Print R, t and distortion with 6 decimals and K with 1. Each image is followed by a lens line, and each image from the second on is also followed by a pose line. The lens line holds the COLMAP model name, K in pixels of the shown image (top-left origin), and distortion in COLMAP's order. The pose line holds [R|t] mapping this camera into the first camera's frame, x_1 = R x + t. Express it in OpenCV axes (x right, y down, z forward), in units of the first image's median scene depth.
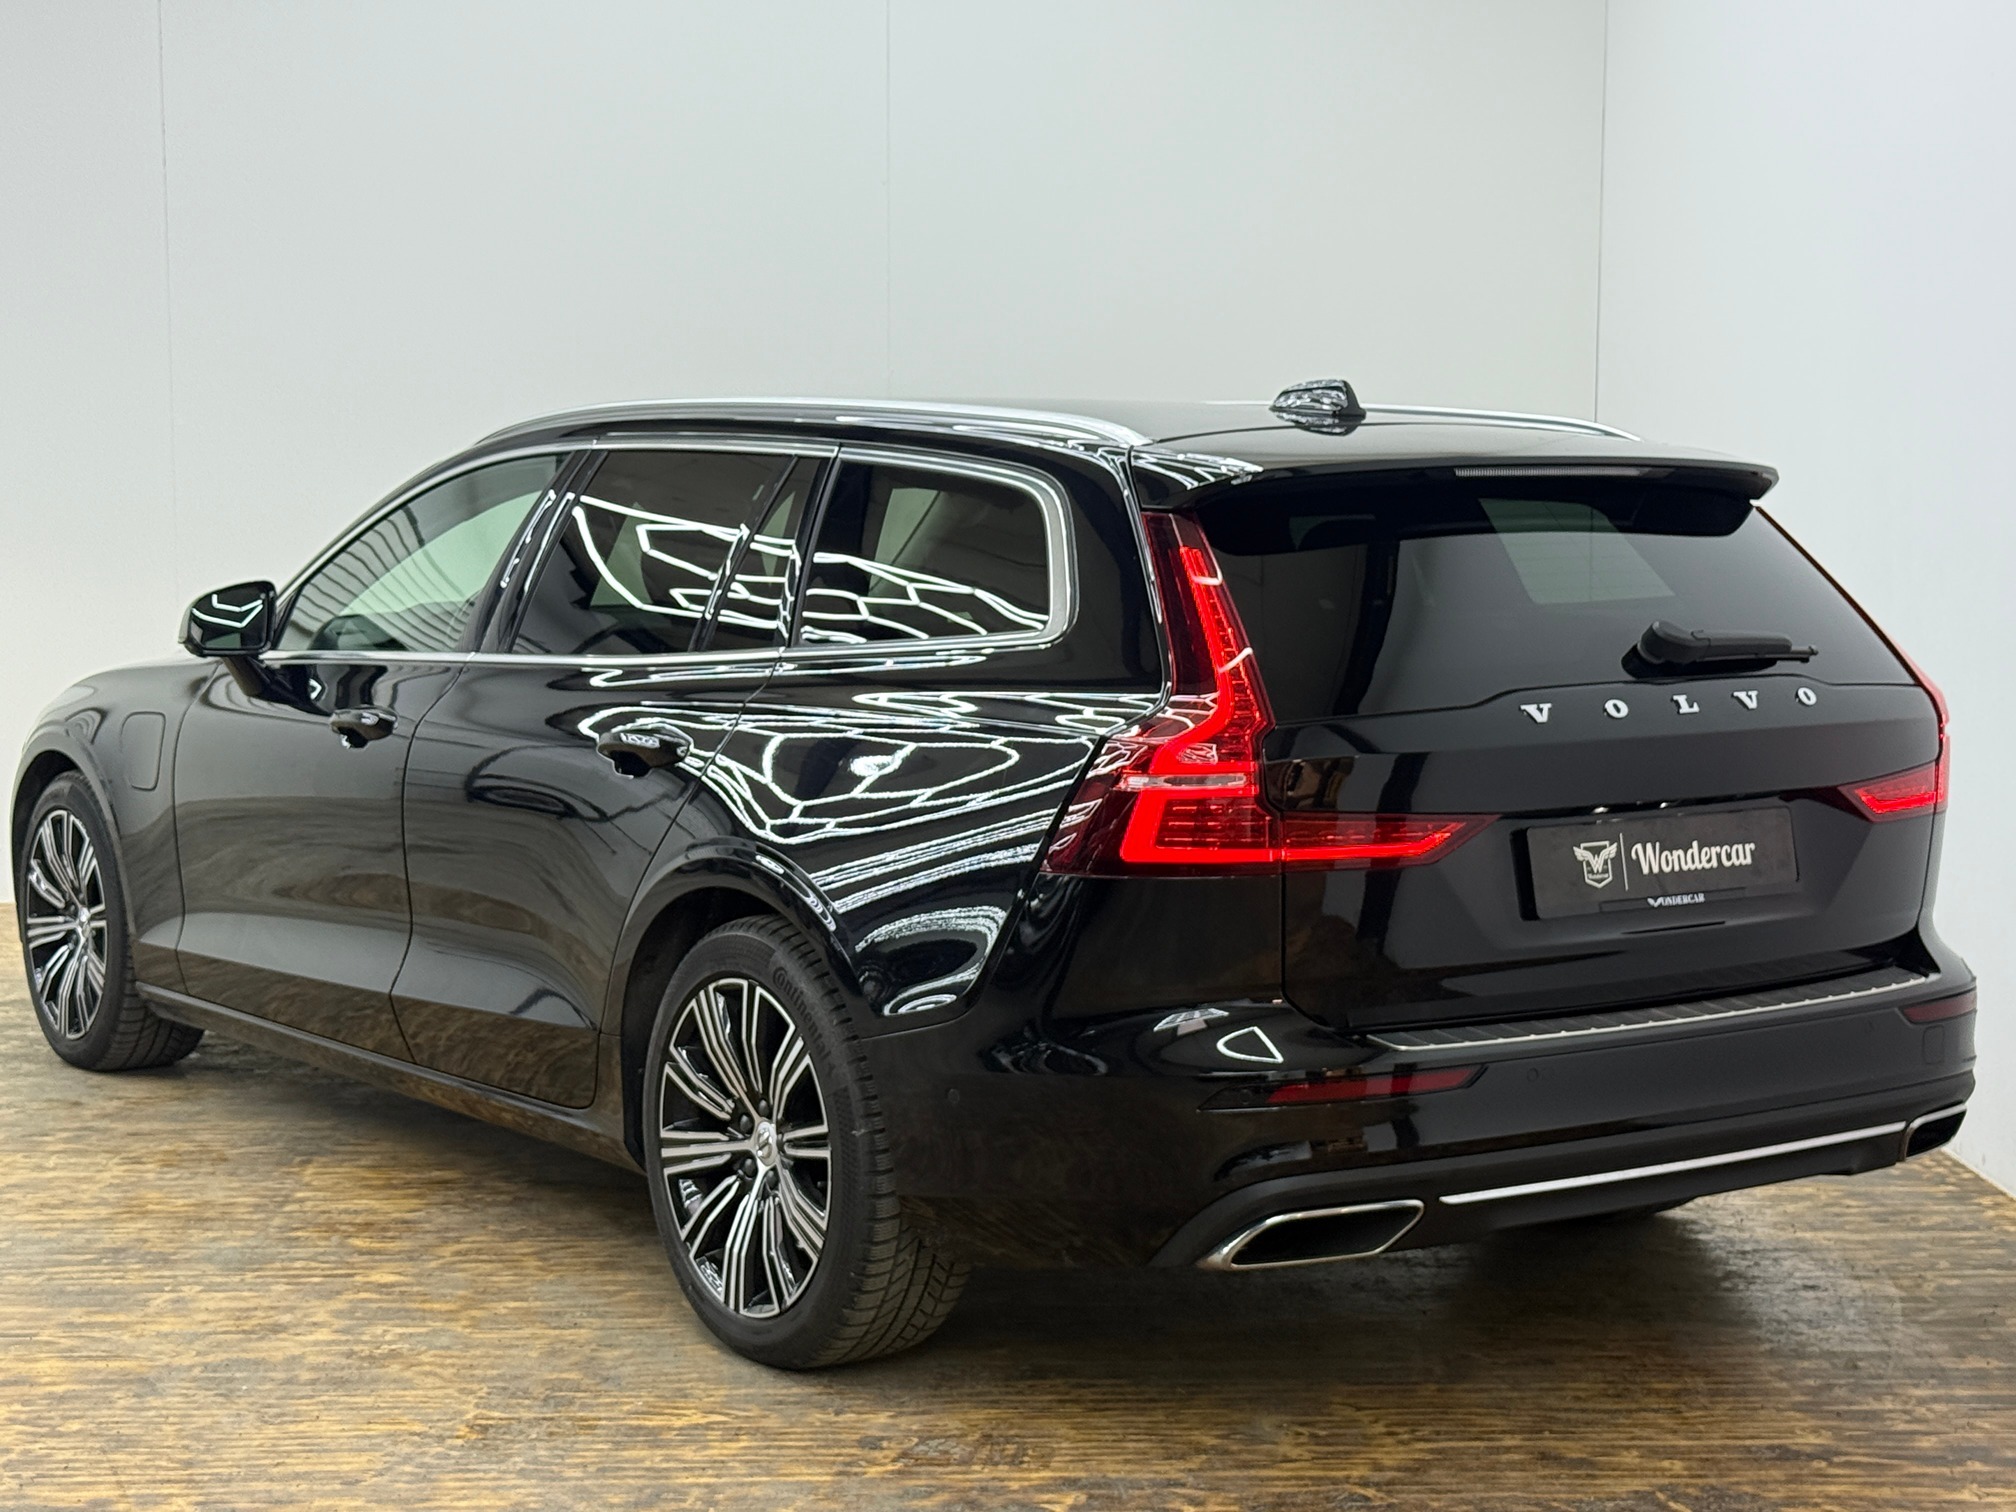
lens RADIAL K [[3113.4, 0, 1008.0], [0, 3113.4, 756.0], [0, 0, 1]] dist [0.037965, 0.005499]
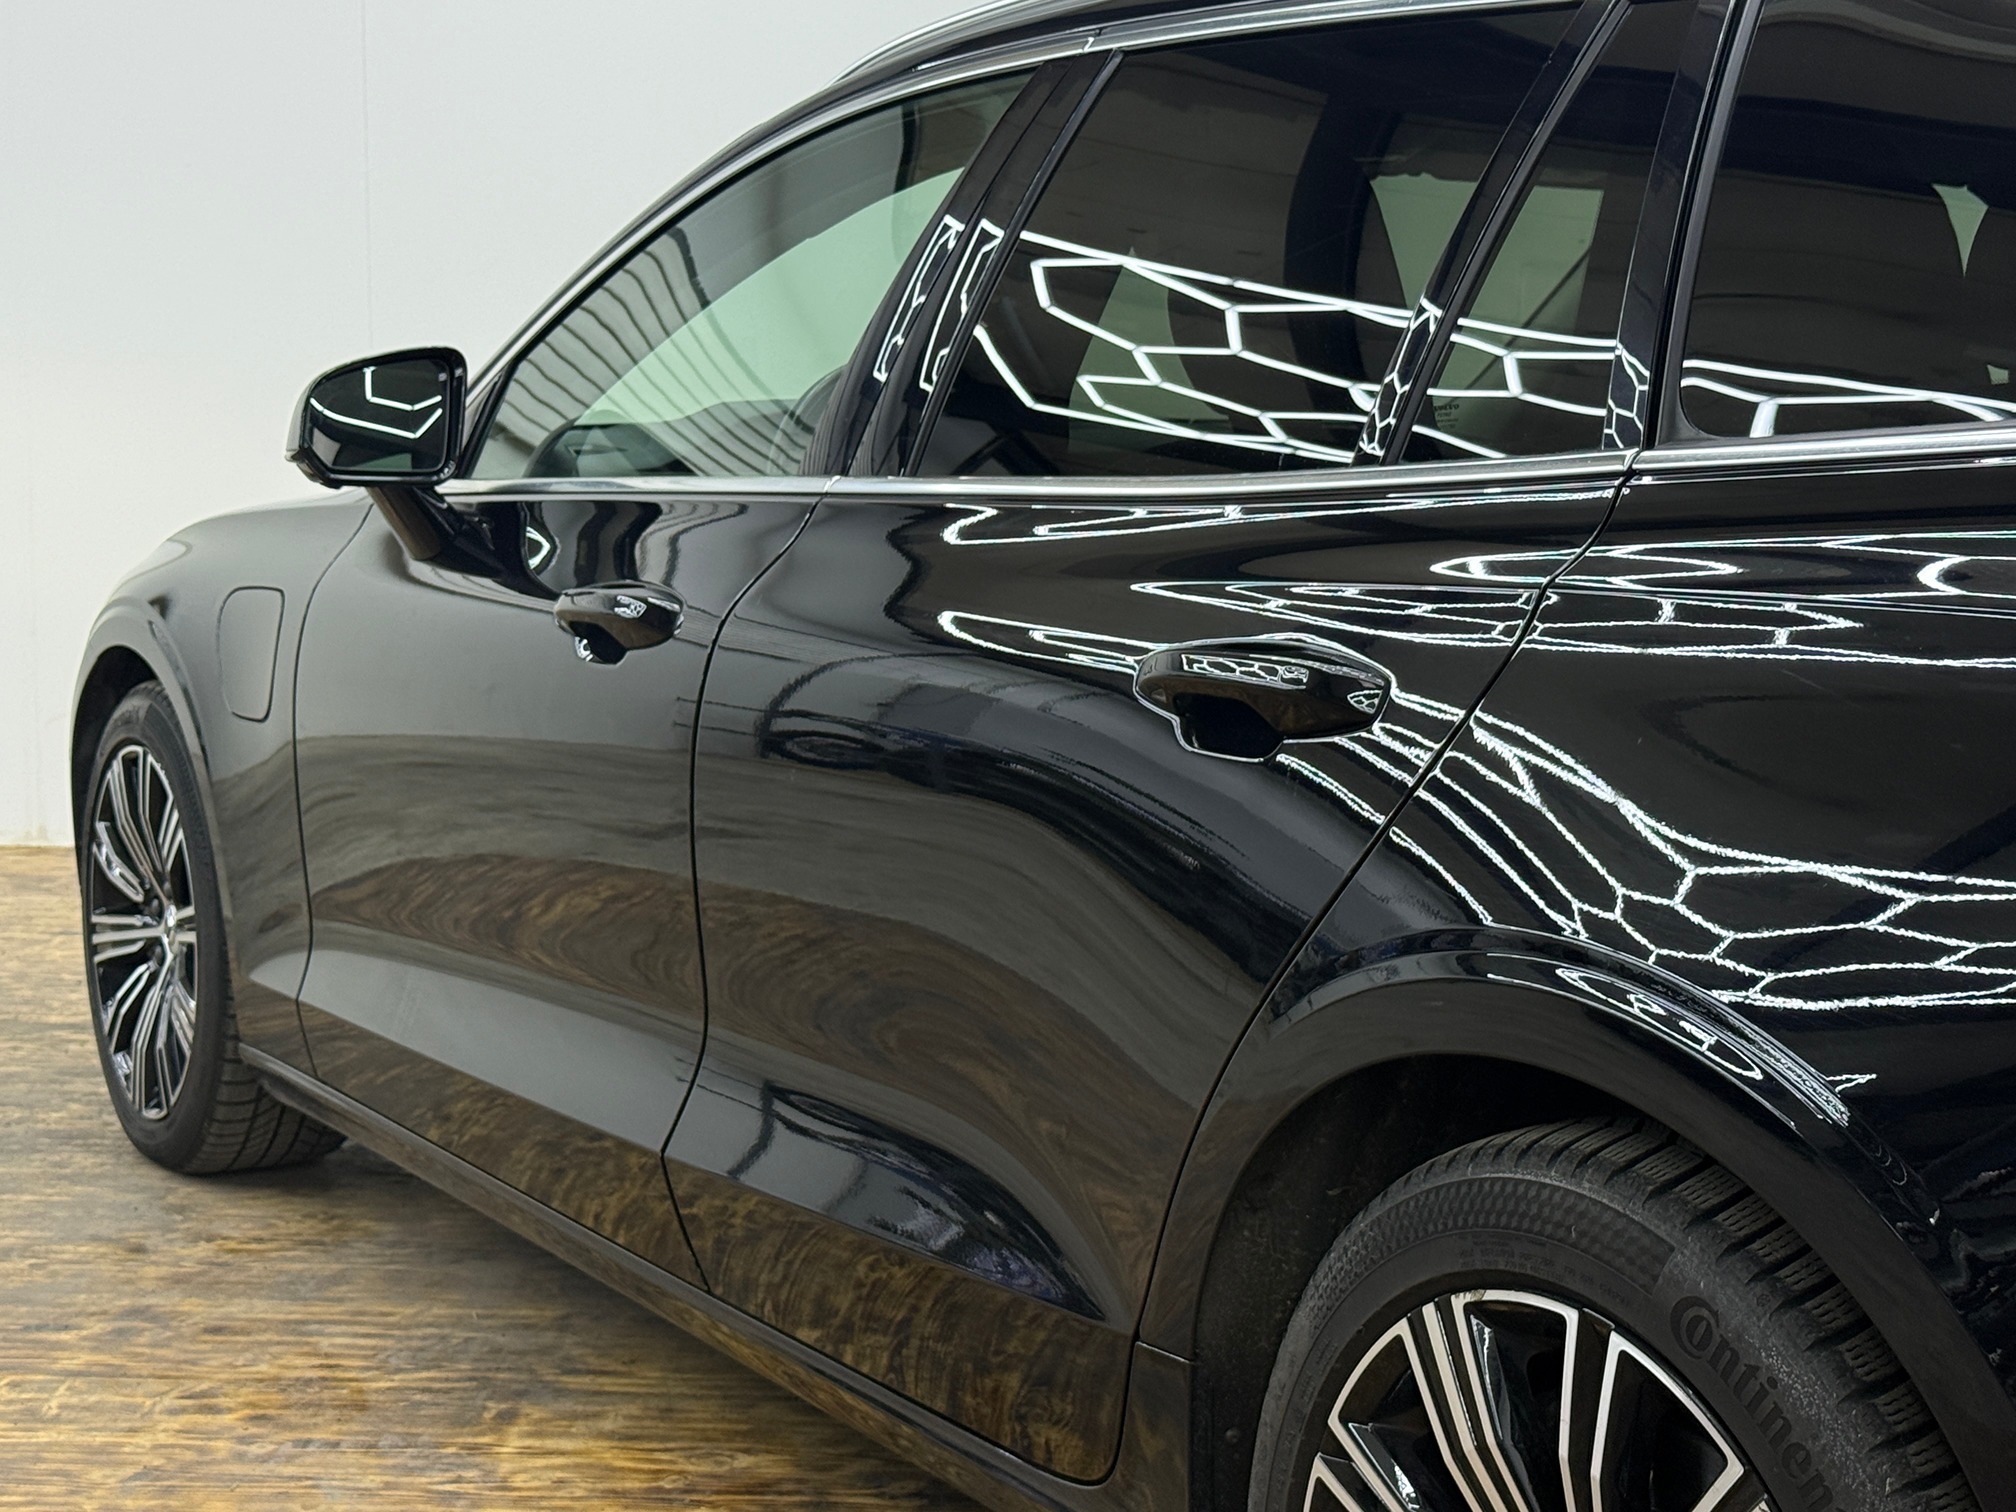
lens RADIAL K [[3309.9, 0, 1008.0], [0, 3309.9, 756.0], [0, 0, 1]] dist [0.000122, -0.122021]
pose [[0.995607, 0.021307, -0.091171, -0.094676], [-0.018250, 0.999247, 0.034239, -0.007181], [0.091832, -0.032425, 0.995246, 0.472390]]
